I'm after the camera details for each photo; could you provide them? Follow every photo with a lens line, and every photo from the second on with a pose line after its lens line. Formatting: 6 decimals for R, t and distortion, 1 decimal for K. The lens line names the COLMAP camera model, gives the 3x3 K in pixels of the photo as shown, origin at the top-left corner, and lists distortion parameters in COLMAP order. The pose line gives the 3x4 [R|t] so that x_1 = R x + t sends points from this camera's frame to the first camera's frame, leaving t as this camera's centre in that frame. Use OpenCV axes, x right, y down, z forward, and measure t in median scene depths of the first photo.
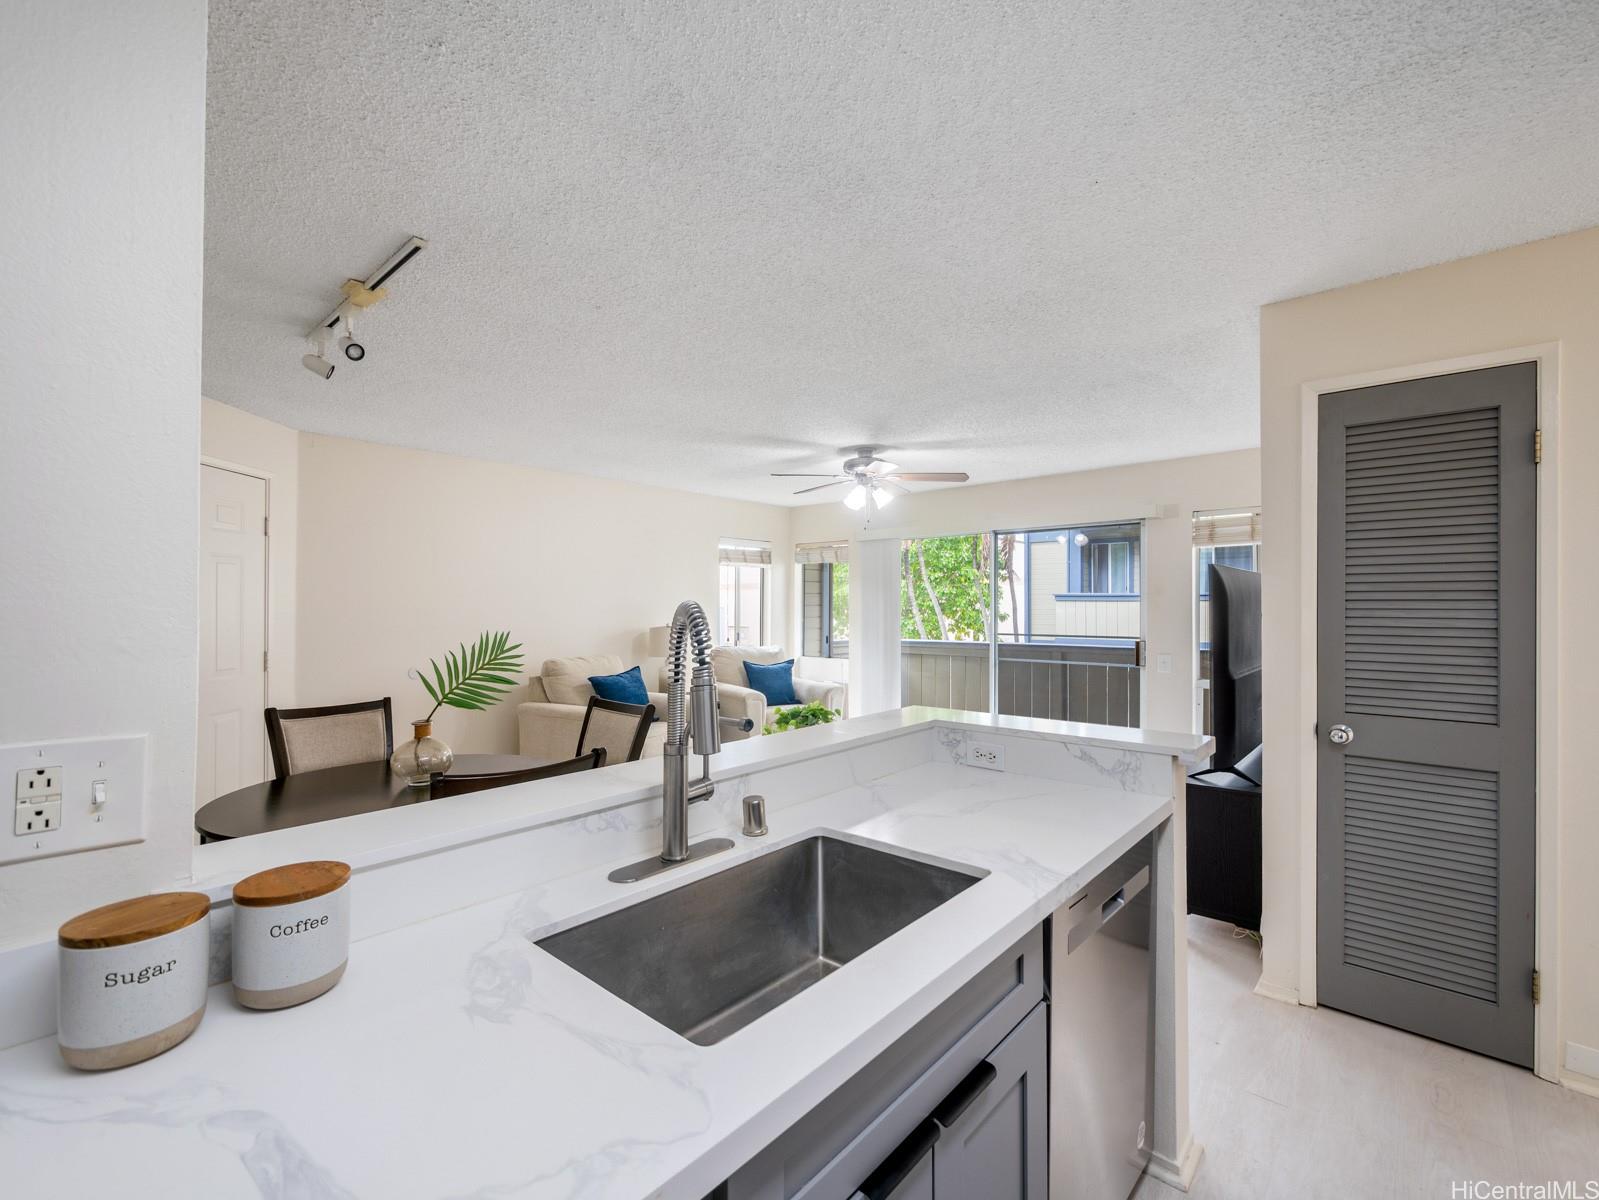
lens RADIAL K [[711.0, 0, 799.1], [0, 711.0, 602.3], [0, 0, 1]] dist [0.002836, 0.000234]
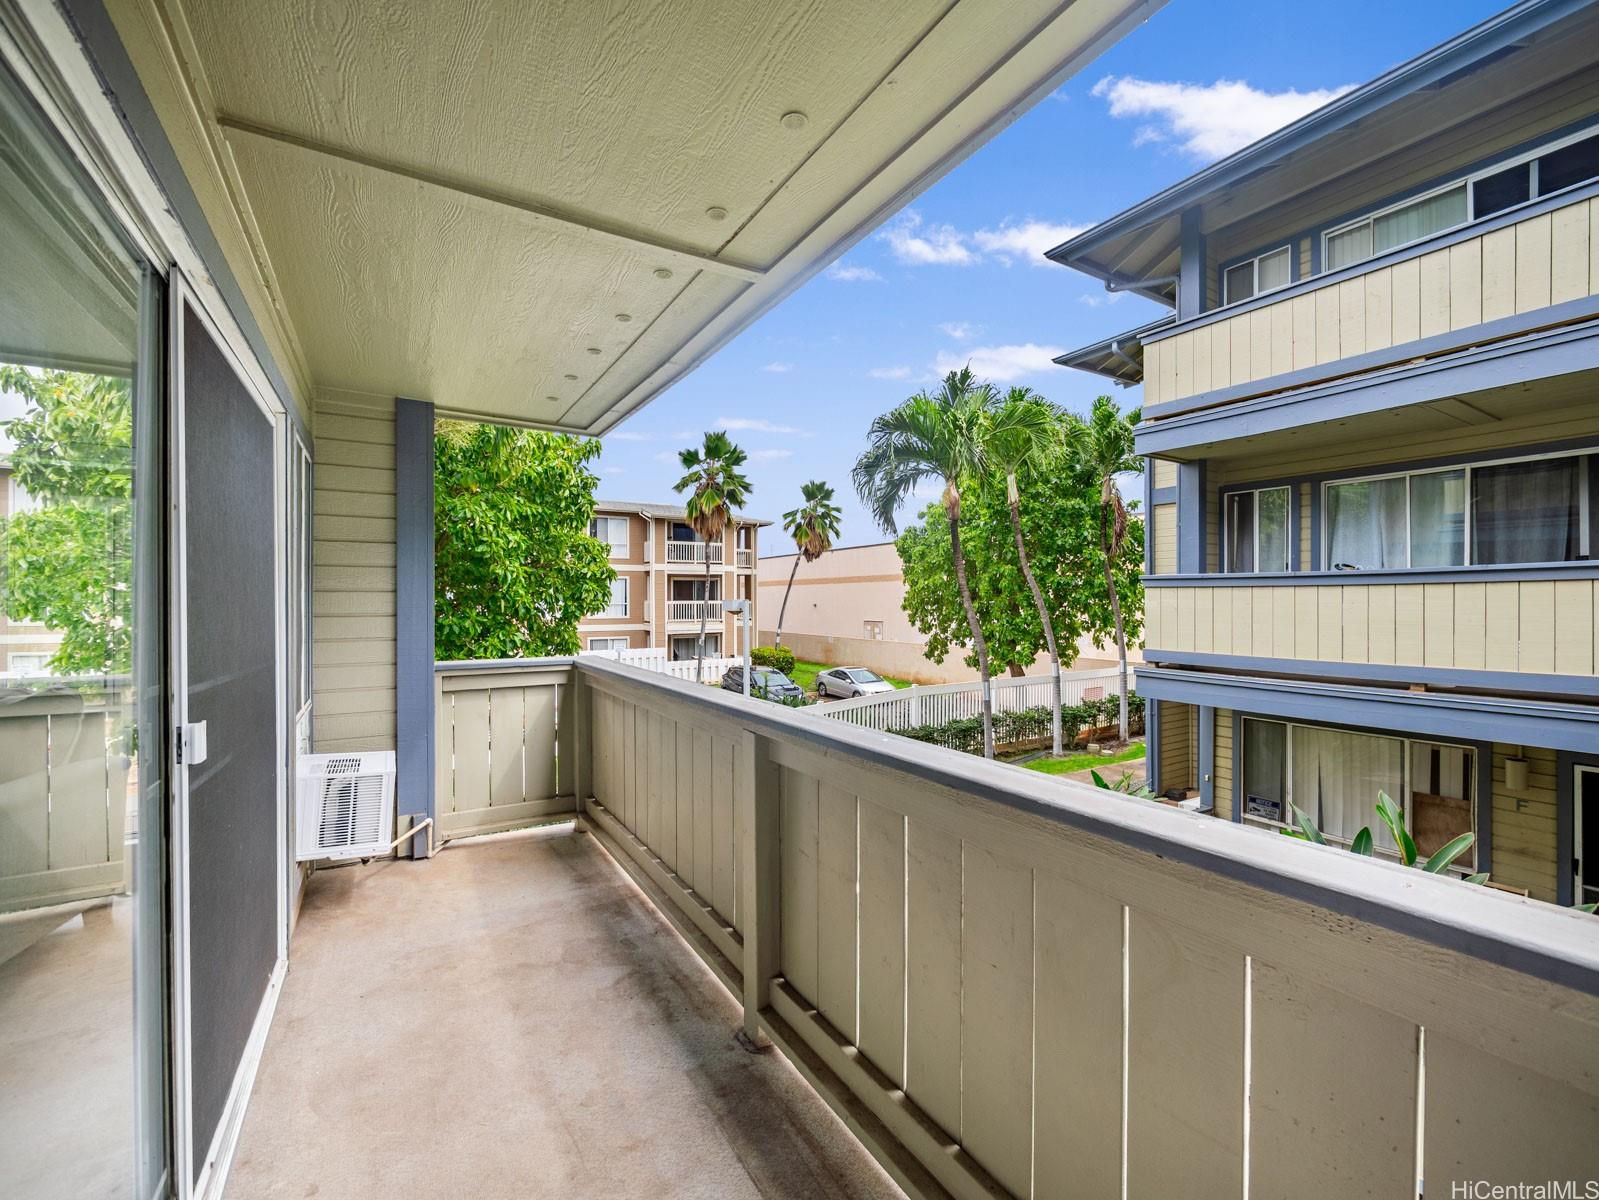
lens RADIAL K [[668.0, 0, 801.2], [0, 668.0, 602.0], [0, 0, 1]] dist [-0.001631, -0.000181]
pose [[0.958093, 0.002691, -0.286446, 0.624789], [-0.001280, 0.999986, 0.005110, 0.021510], [0.286455, -0.004529, 0.958083, 0.962404]]
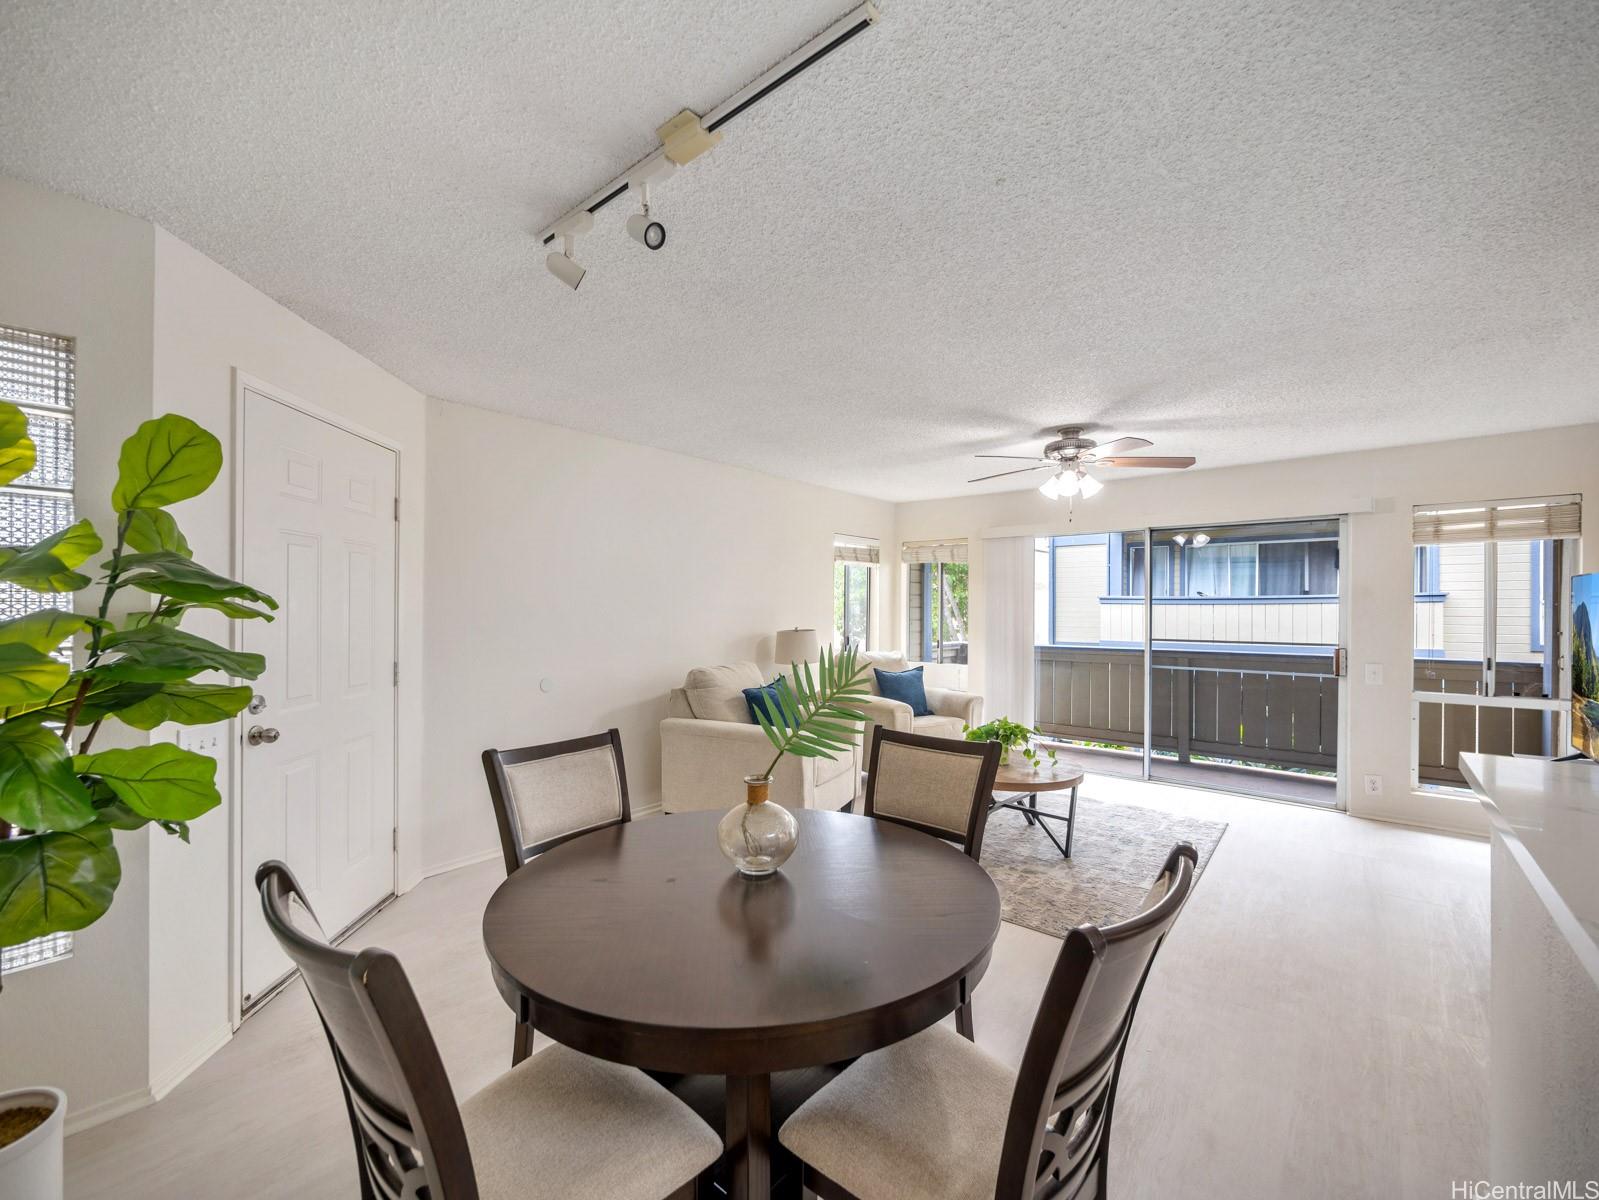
lens RADIAL K [[668.0, 0, 796.9], [0, 668.0, 606.3], [0, 0, 1]] dist [-0.001631, -0.000181]
pose [[0.999467, 0.004475, 0.032339, -0.252206], [-0.004615, 0.999980, 0.004248, -0.000065], [-0.032320, -0.004395, 0.999468, 0.176844]]
